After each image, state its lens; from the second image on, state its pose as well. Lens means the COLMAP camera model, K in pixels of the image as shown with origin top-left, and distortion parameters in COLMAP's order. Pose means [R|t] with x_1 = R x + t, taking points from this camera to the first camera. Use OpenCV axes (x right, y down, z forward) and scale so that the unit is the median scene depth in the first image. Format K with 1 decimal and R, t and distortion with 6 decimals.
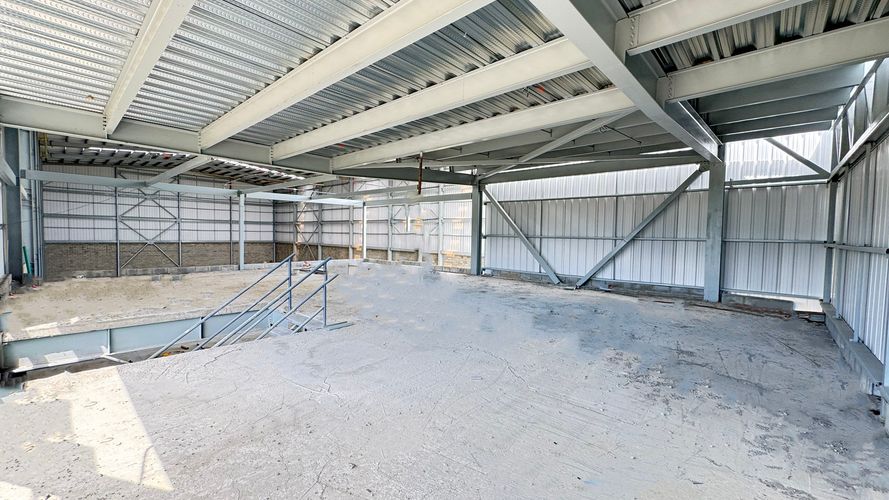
lens RADIAL K [[354.1, 0, 442.3], [0, 354.1, 252.3], [0, 0, 1]] dist [0.003559, -0.000615]
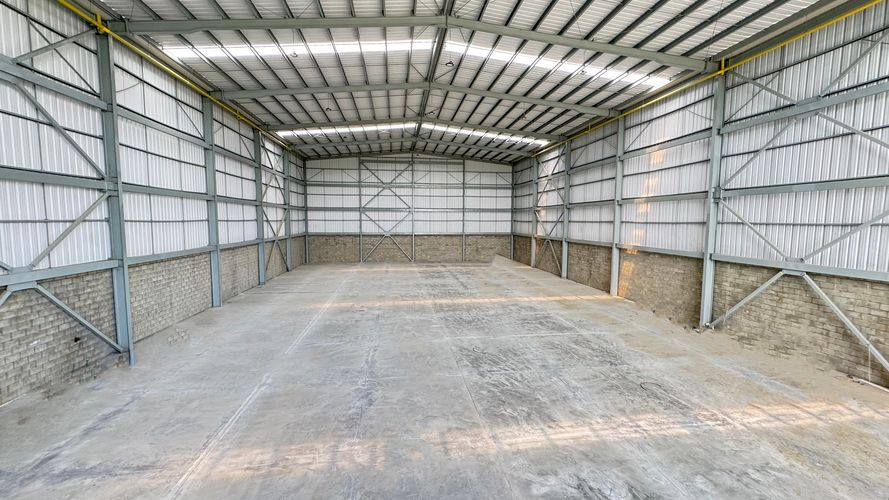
lens RADIAL K [[354.1, 0, 448.0], [0, 354.1, 249.0], [0, 0, 1]] dist [0.003559, -0.000615]
pose [[0.766509, 0.036978, -0.641169, -0.096677], [-0.021244, 0.999255, 0.032233, -0.022578], [0.641883, -0.011086, 0.766723, 0.378794]]
